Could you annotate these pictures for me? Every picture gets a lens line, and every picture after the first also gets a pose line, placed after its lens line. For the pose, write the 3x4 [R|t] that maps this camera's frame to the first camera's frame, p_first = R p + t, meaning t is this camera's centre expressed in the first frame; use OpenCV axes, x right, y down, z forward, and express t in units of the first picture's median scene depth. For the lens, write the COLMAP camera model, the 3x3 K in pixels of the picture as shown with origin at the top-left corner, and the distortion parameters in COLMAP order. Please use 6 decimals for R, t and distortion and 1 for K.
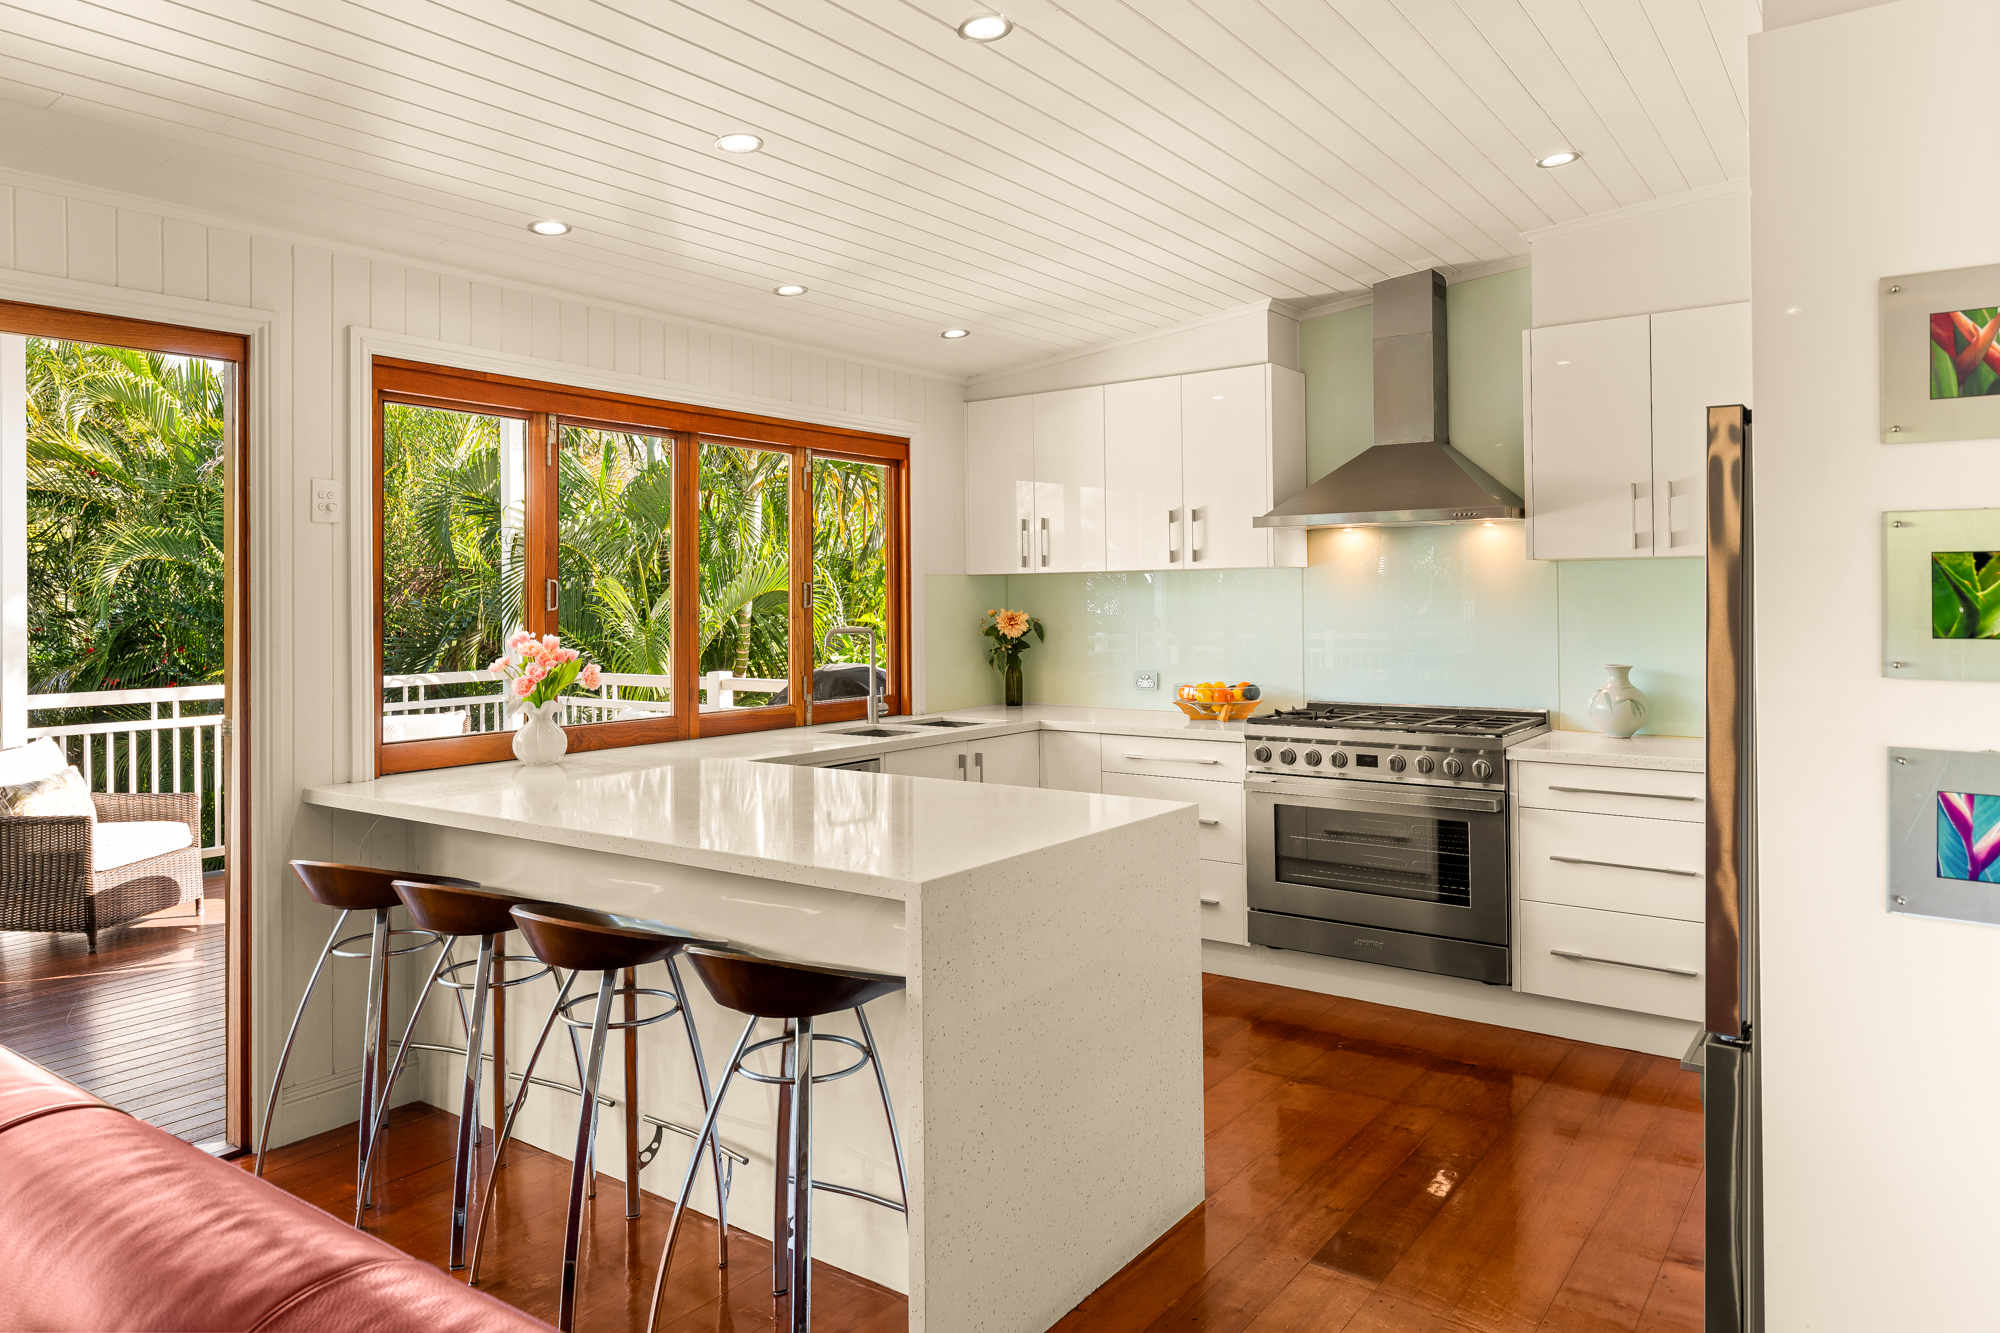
lens RADIAL K [[1286.7, 0, 1002.0], [0, 1286.7, 593.1], [0, 0, 1]] dist [0.000891, -0.003776]
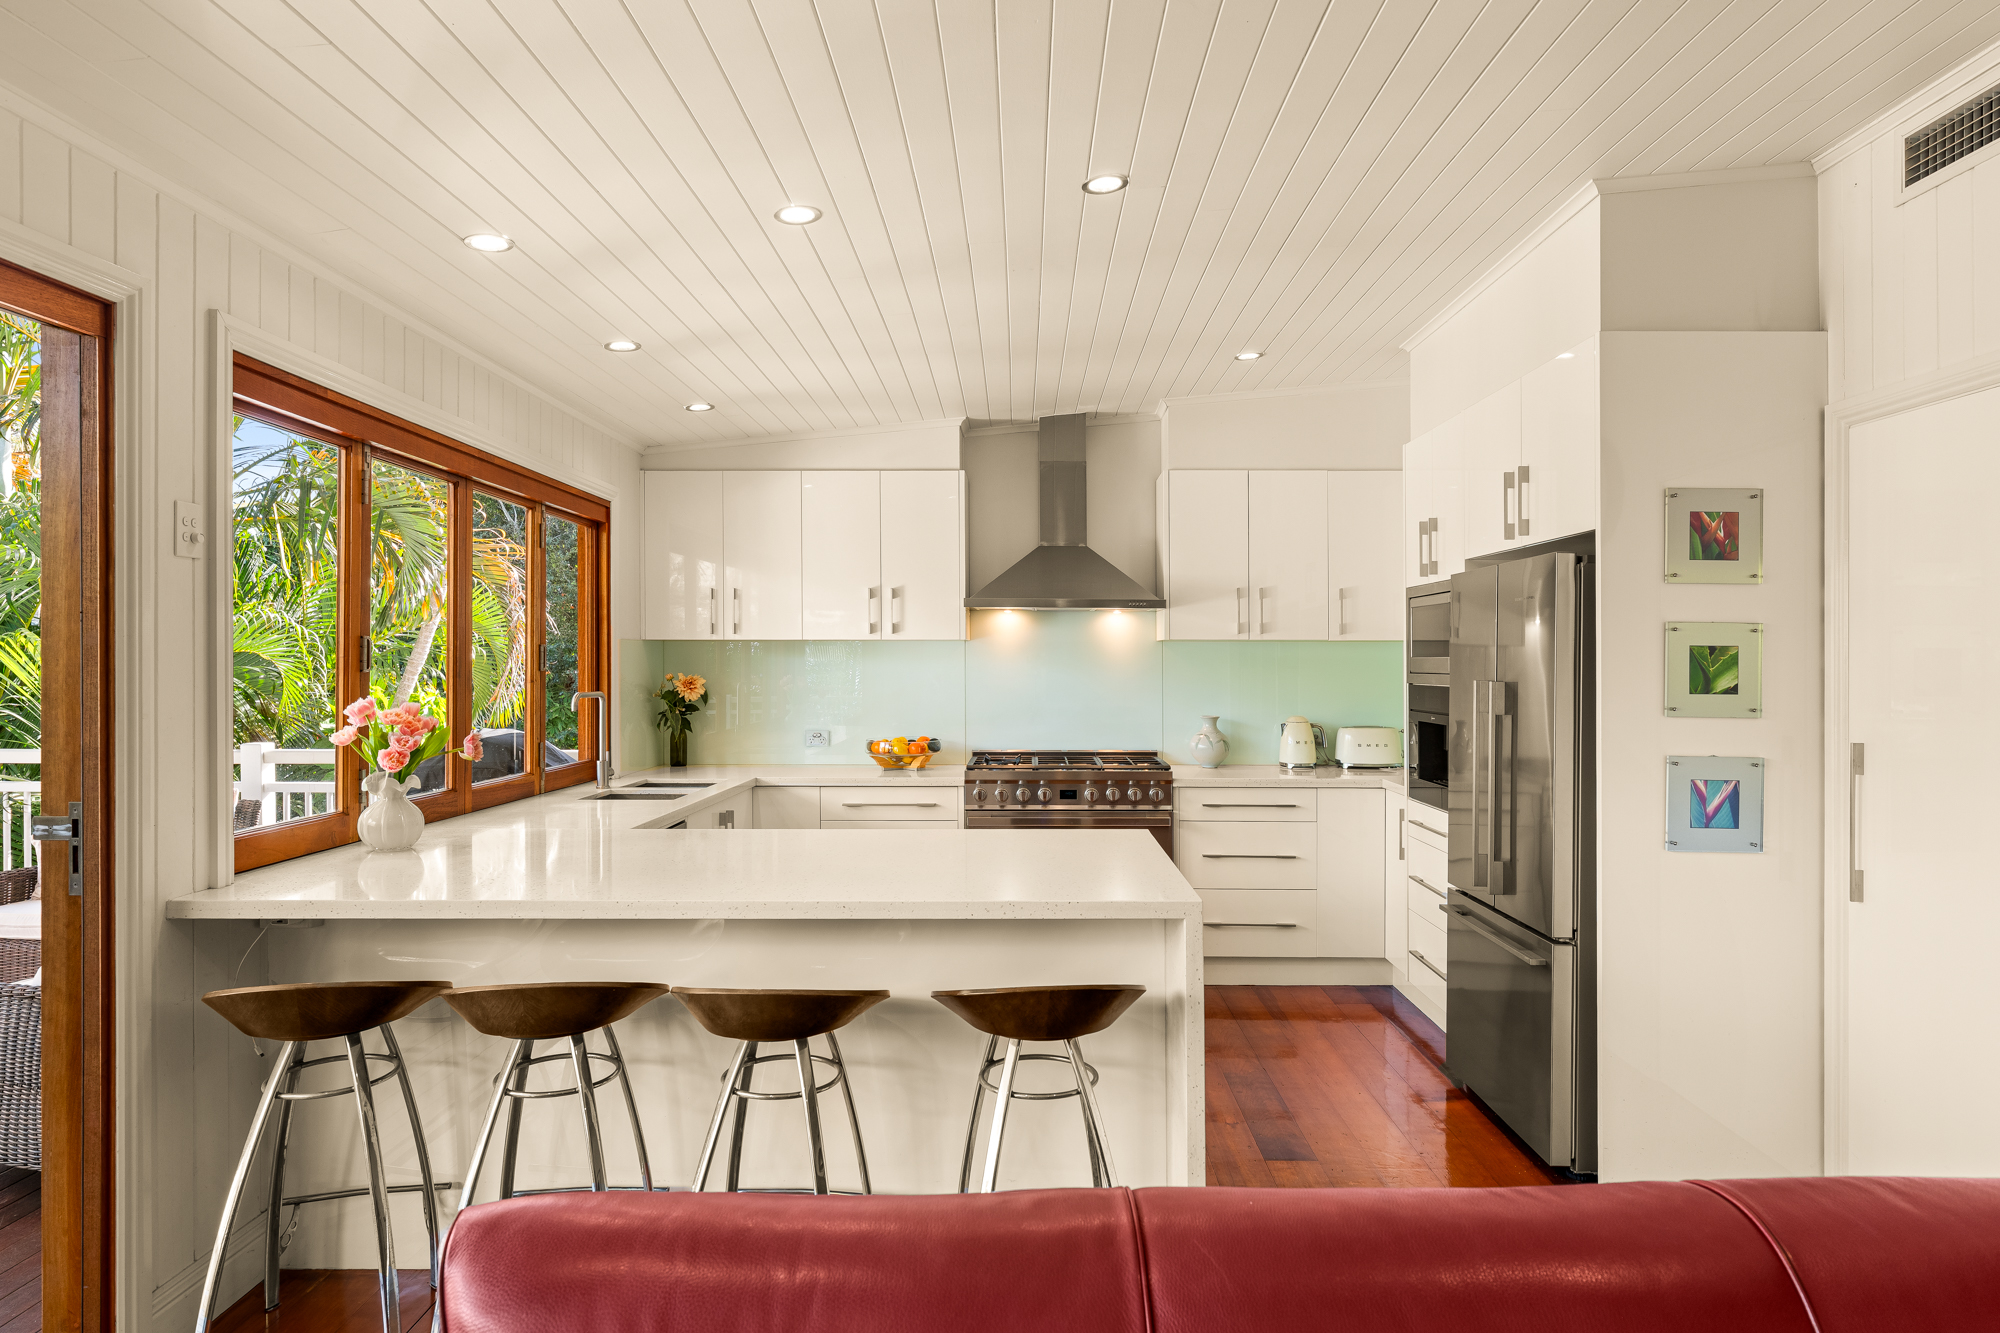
lens RADIAL K [[1153.3, 0, 1000.0], [0, 1153.3, 666.5], [0, 0, 1]] dist [0.000441, 0.000133]
pose [[0.809246, 0.009317, 0.587395, -0.377951], [-0.012580, 0.999920, 0.001471, 0.002544], [-0.587335, -0.008579, 0.809299, 0.102680]]
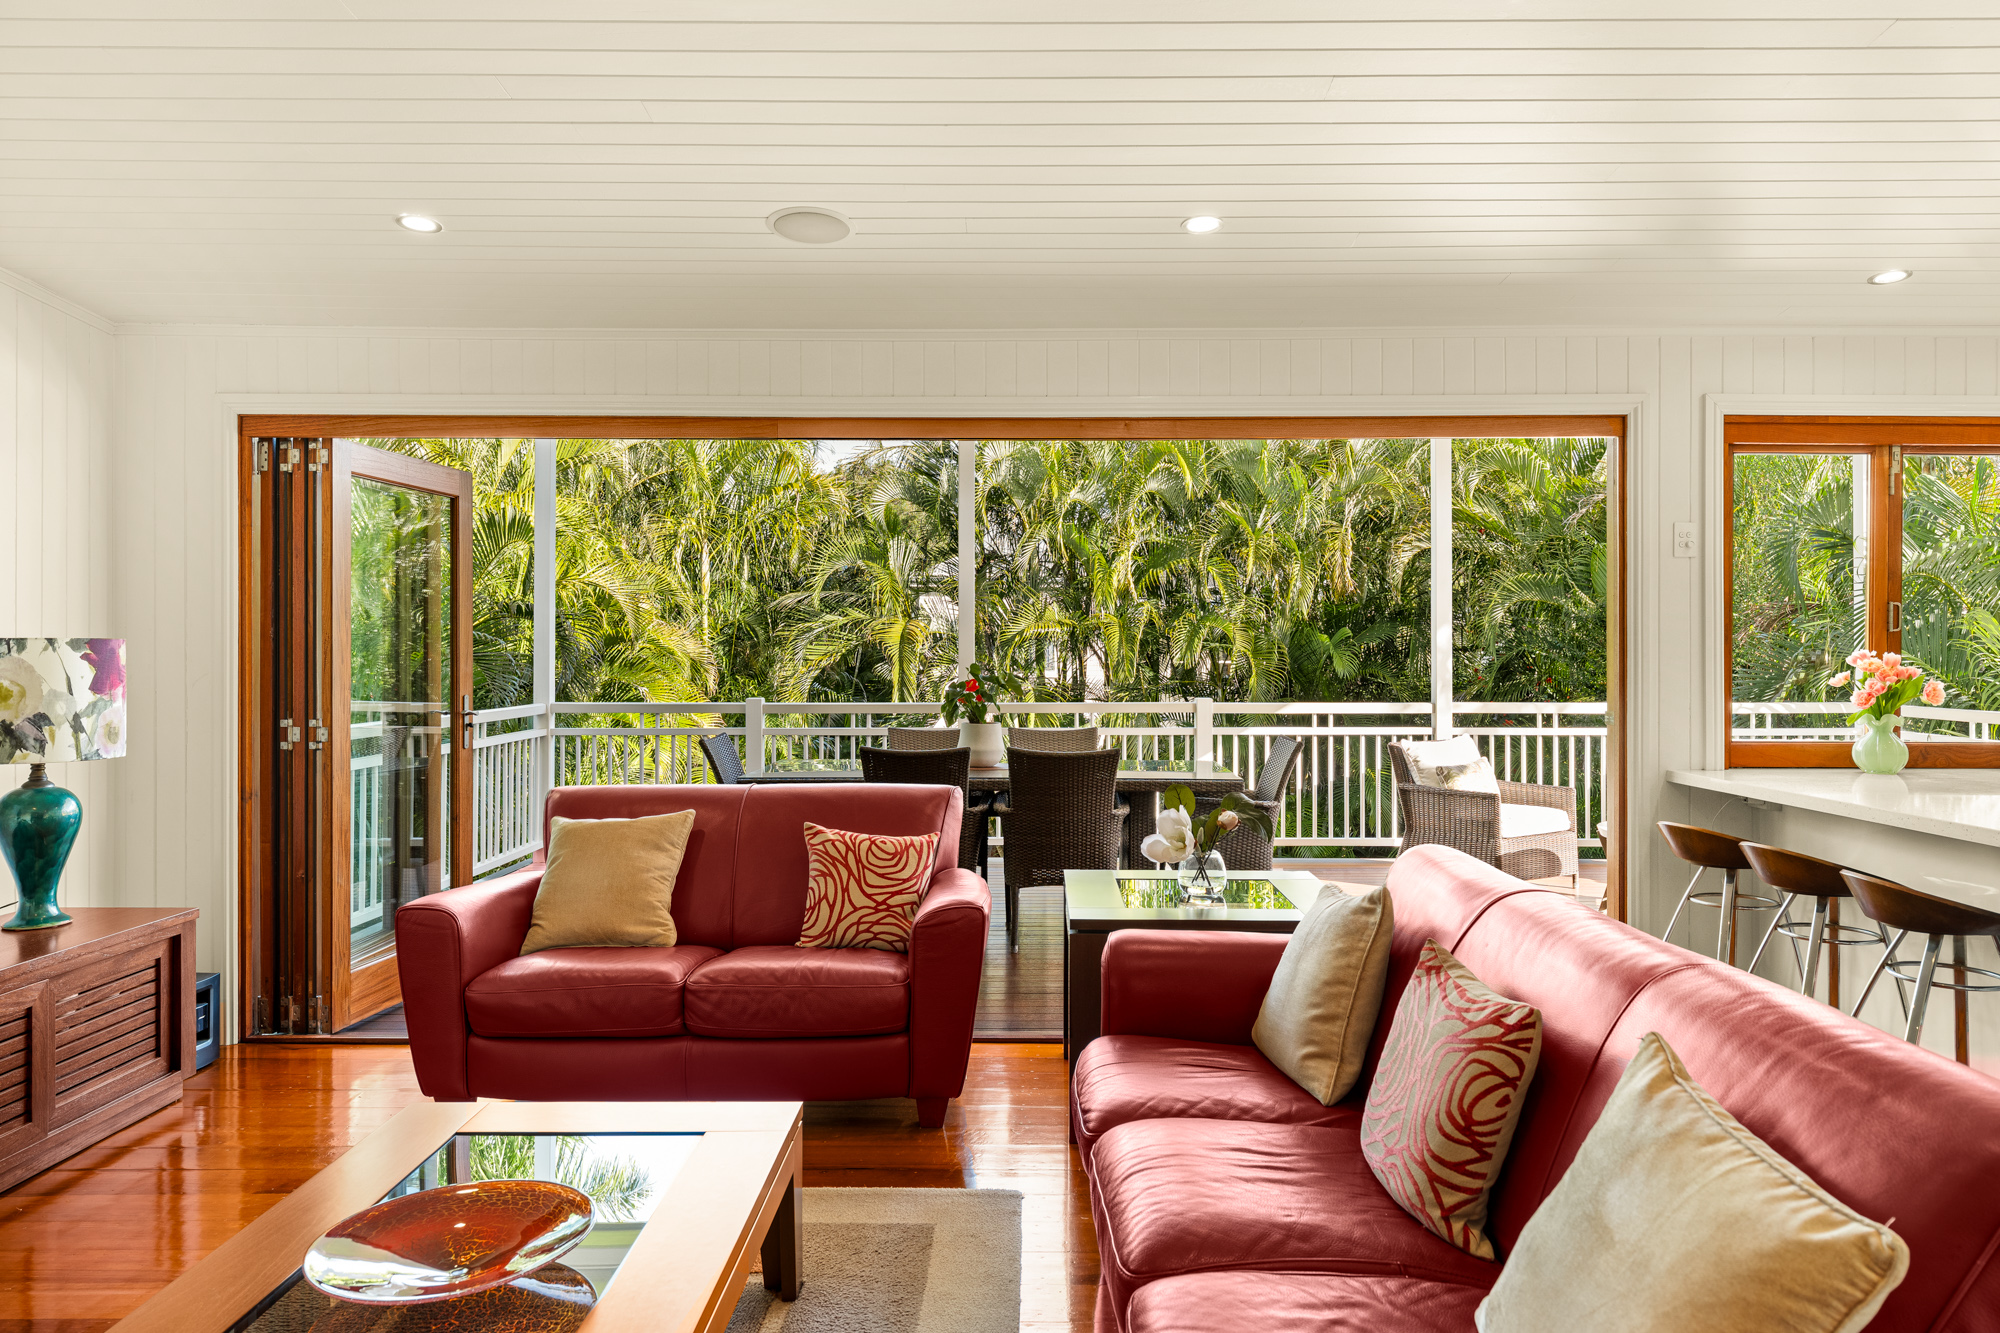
lens RADIAL K [[1310.8, 0, 1026.8], [0, 1310.8, 639.1], [0, 0, 1]] dist [0.034598, -0.049117]
pose [[0.591402, 0.003359, -0.806370, 0.082063], [-0.002771, 0.999994, 0.002133, 0.015373], [0.806372, 0.000973, 0.591408, -0.174060]]
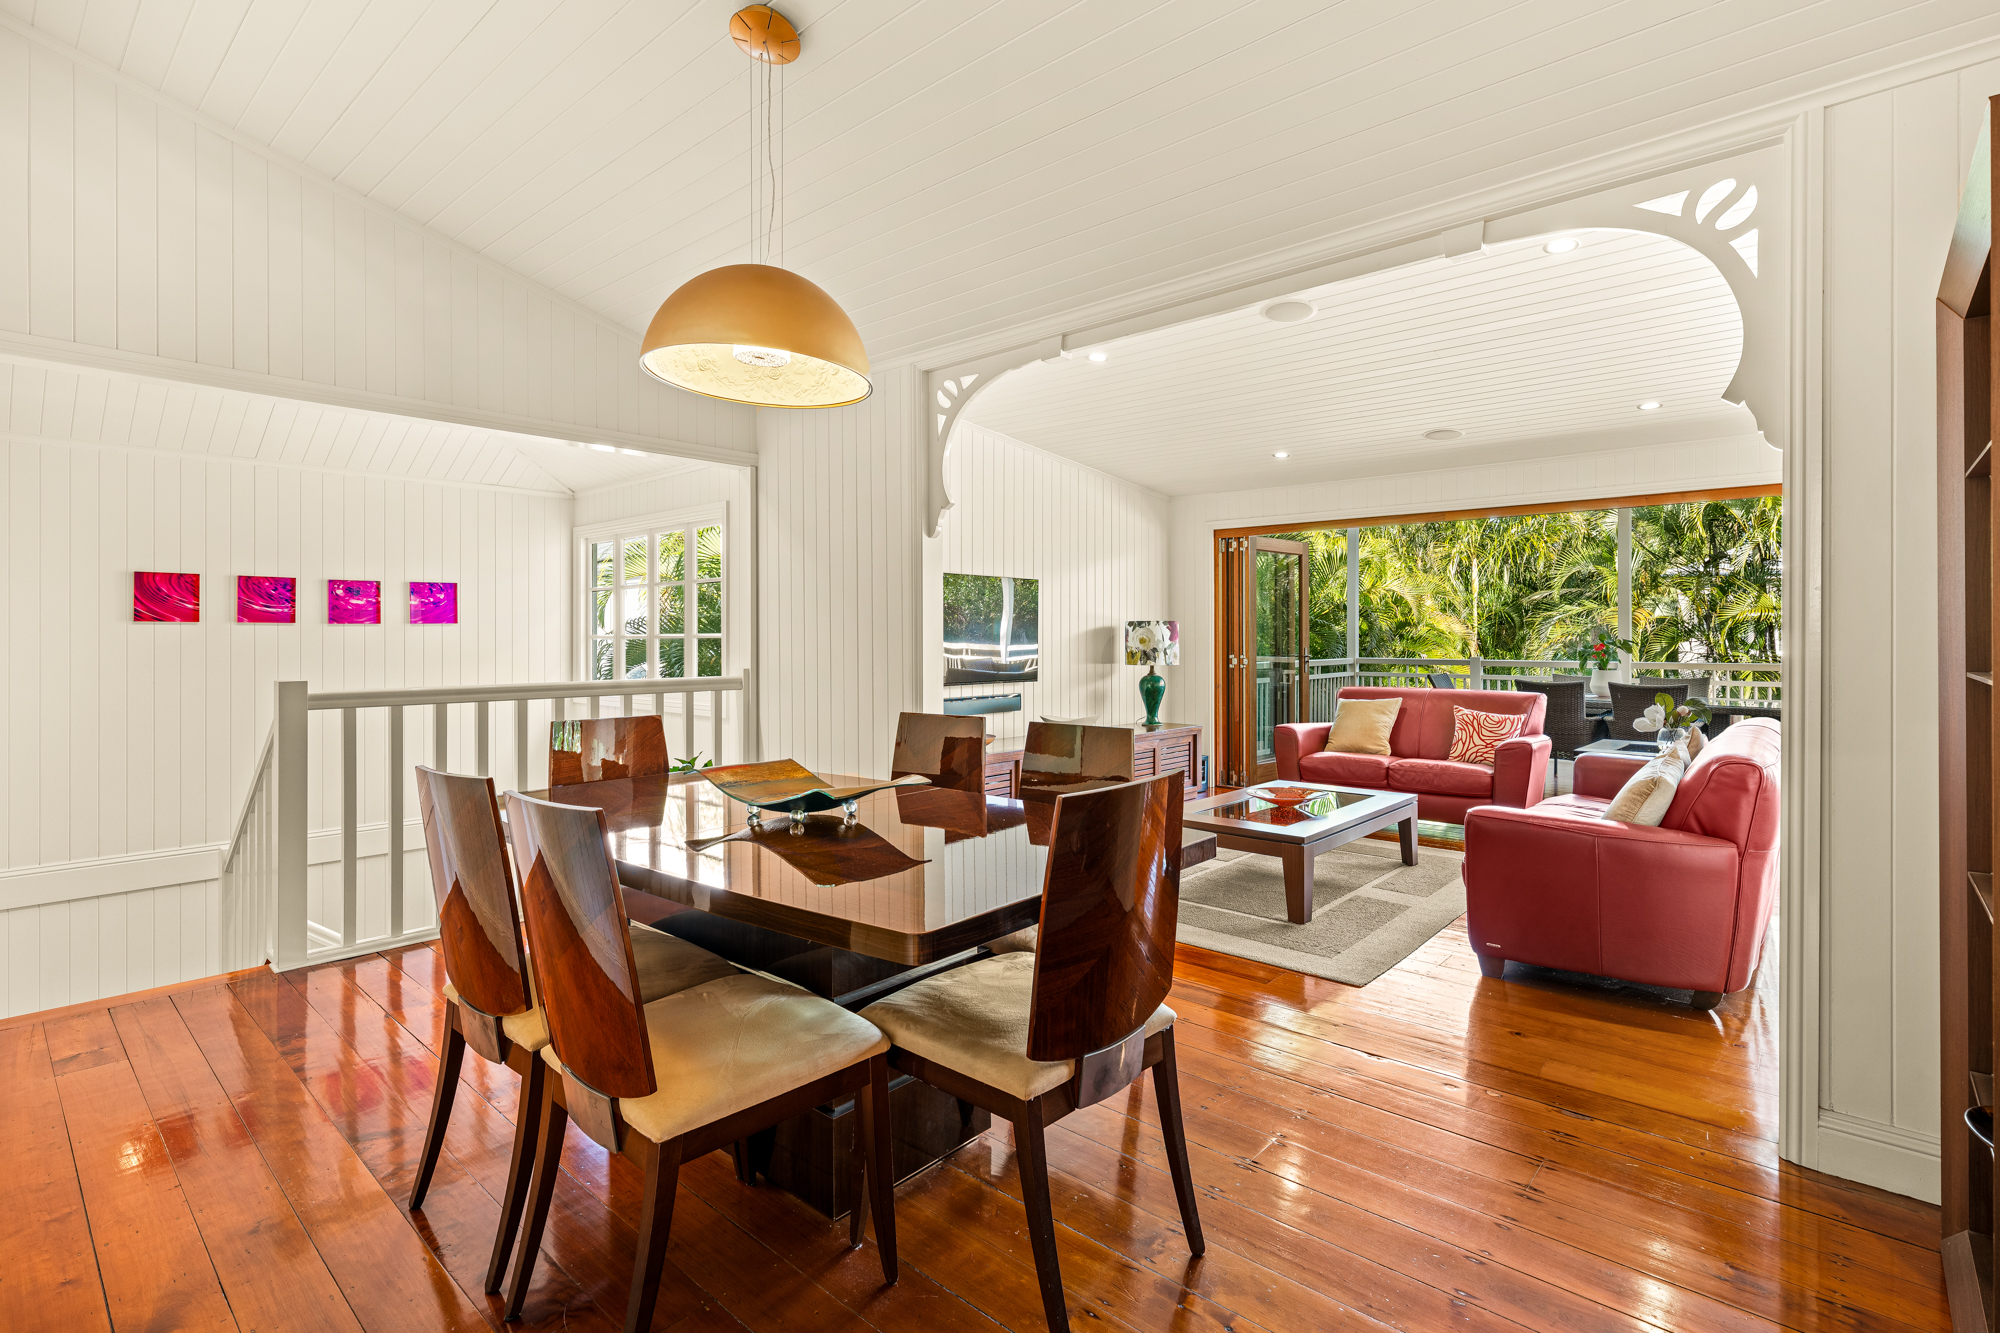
lens RADIAL K [[940.4, 0, 1007.8], [0, 940.4, 640.6], [0, 0, 1]] dist [-0.000120, 0.000178]
pose [[-0.096621, 0.015226, -0.995205, 0.596309], [0.005817, 0.999875, 0.014733, 0.024806], [0.995304, -0.004365, -0.096697, -0.260615]]
